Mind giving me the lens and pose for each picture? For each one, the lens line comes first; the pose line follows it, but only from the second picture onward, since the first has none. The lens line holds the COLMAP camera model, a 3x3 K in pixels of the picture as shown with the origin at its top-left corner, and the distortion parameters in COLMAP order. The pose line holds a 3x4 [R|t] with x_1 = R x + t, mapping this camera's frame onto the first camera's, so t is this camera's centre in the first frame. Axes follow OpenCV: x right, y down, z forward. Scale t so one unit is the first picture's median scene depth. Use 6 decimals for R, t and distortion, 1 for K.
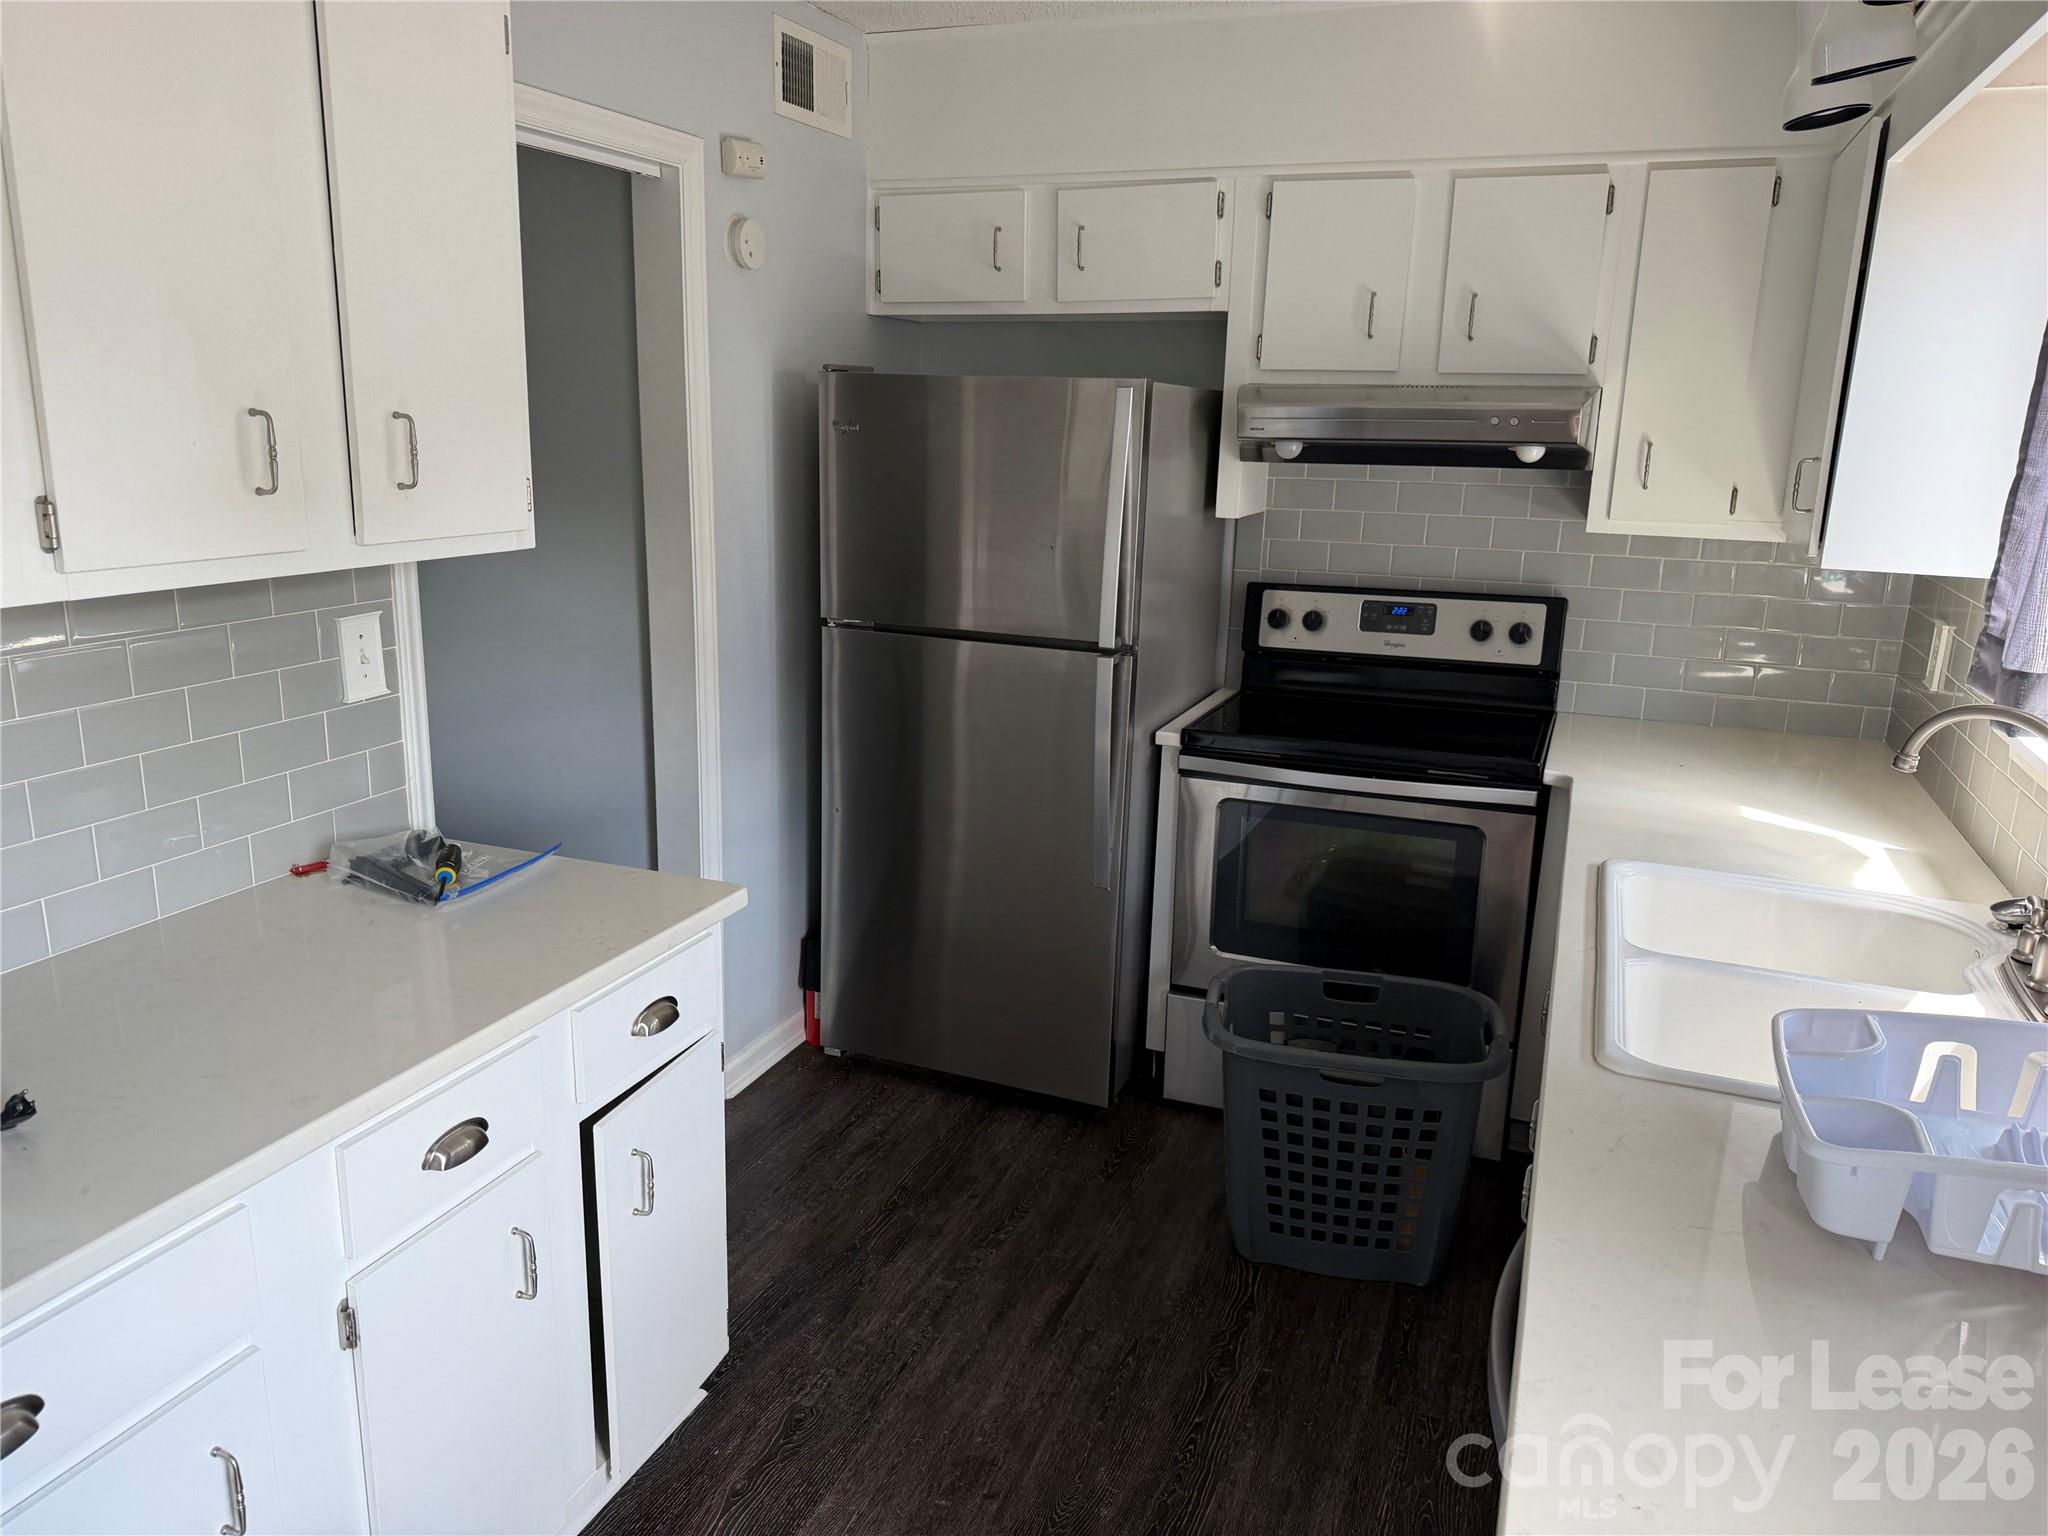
lens RADIAL K [[1507.0, 0, 1024.0], [0, 1507.0, 768.0], [0, 0, 1]] dist [0.050378, -0.093766]
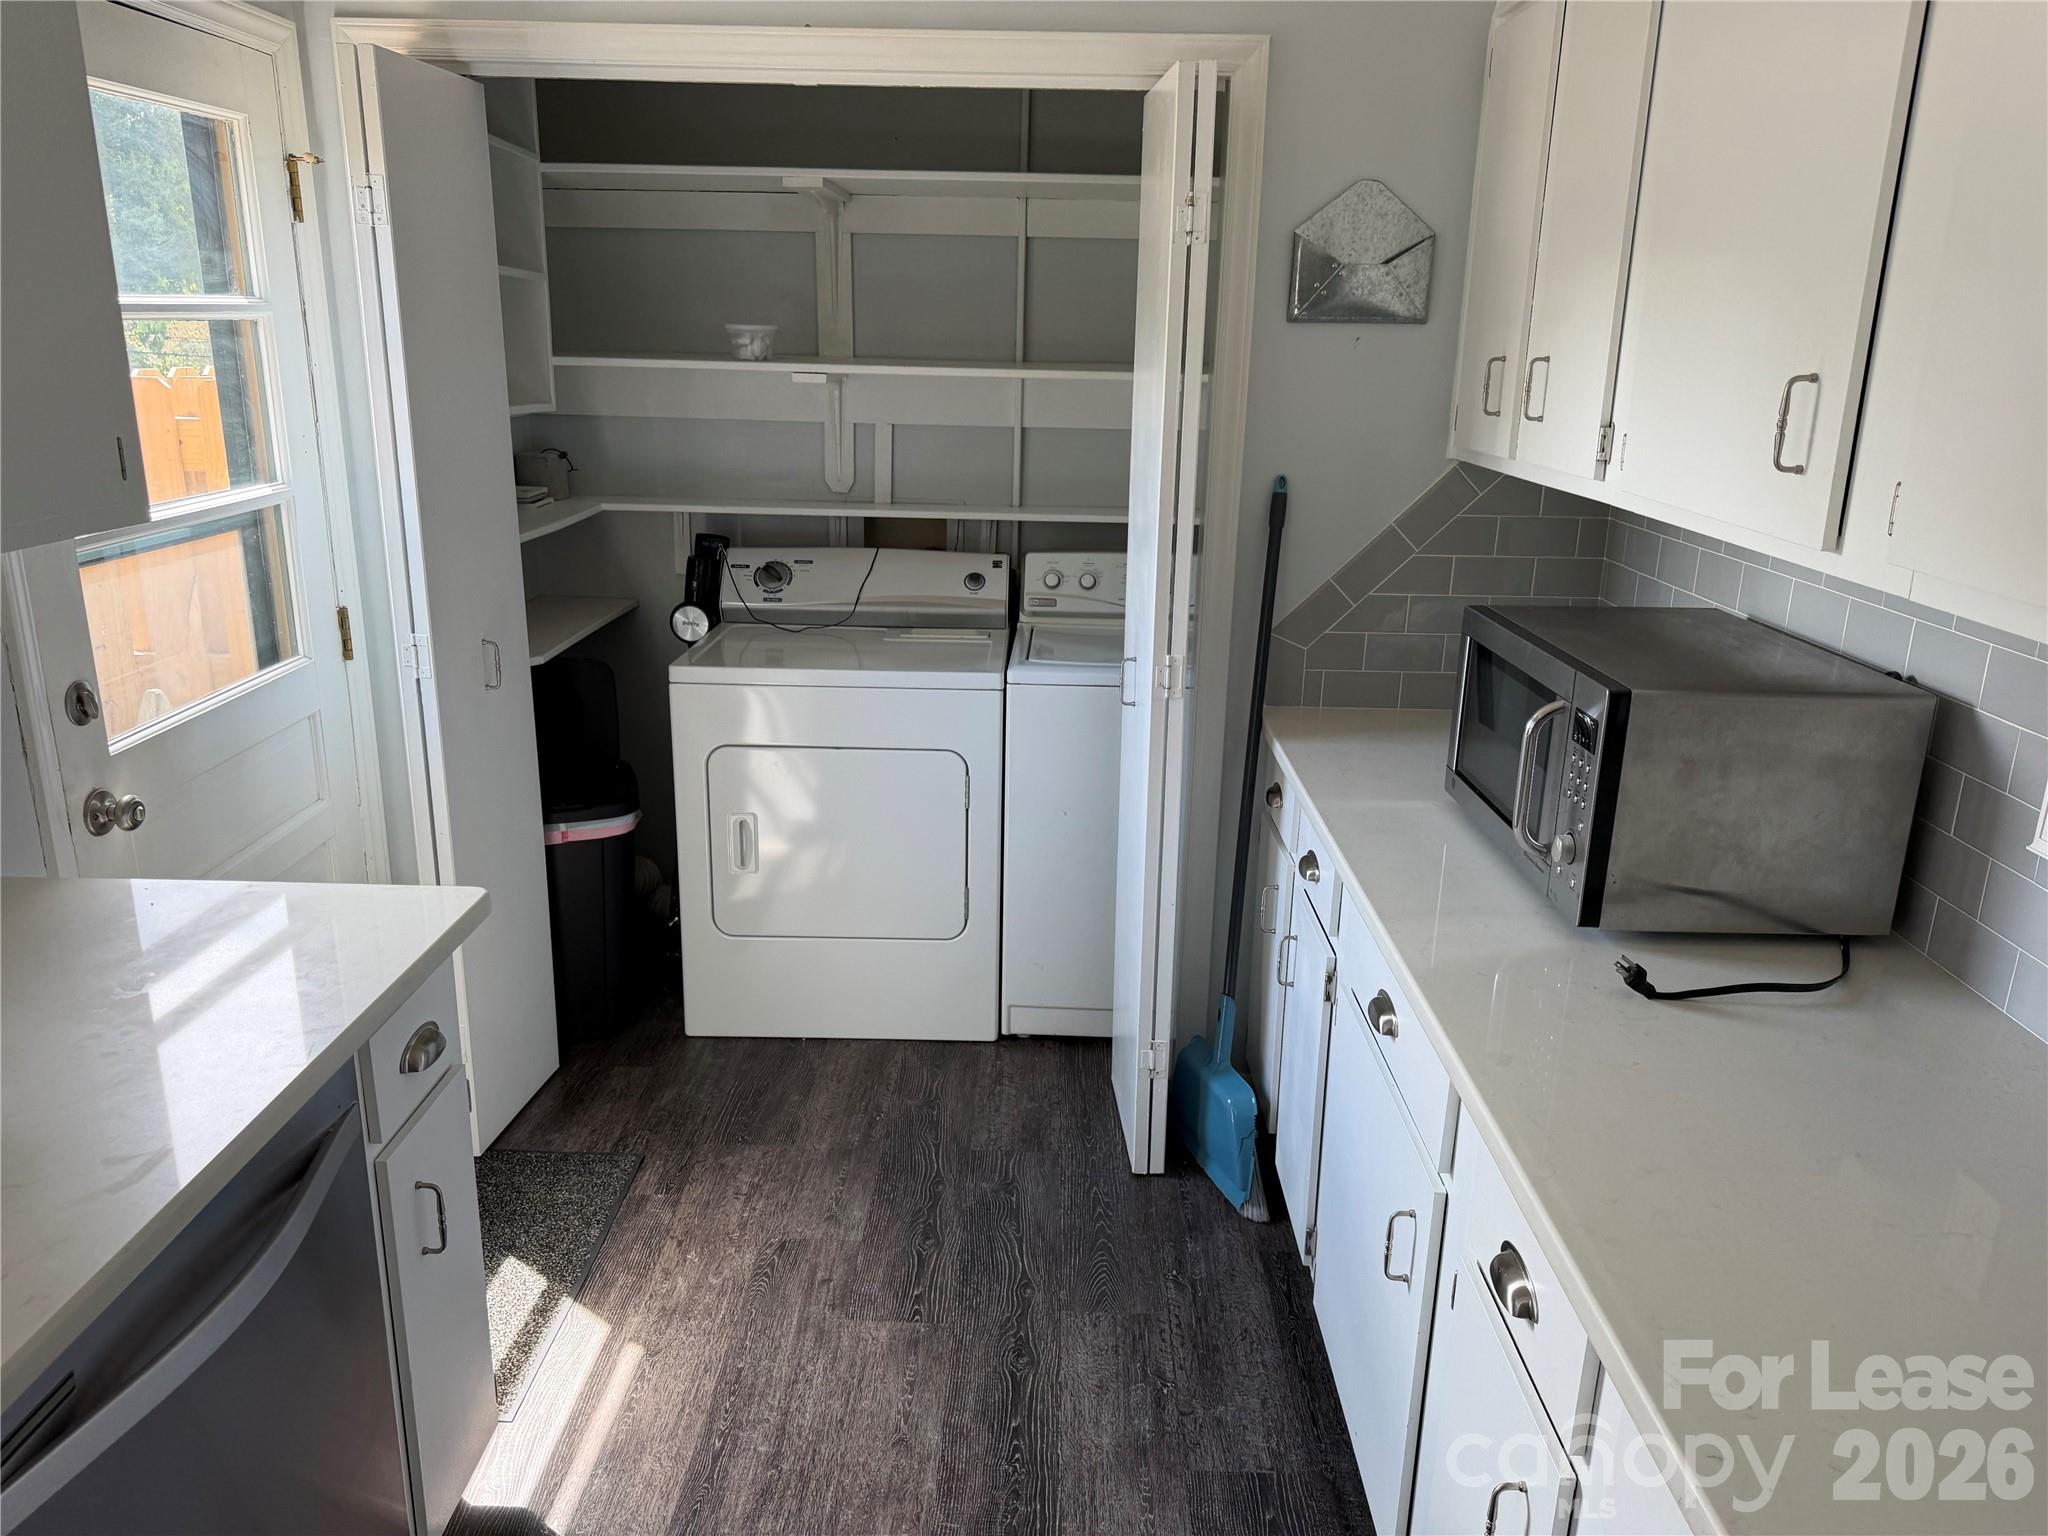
lens RADIAL K [[1507.0, 0, 1024.0], [0, 1507.0, 768.0], [0, 0, 1]] dist [0.050378, -0.093766]
pose [[-0.946077, 0.071302, -0.315998, 0.158238], [-0.099435, 0.864465, 0.492760, -0.413542], [0.308304, 0.497610, -0.810761, 1.629883]]
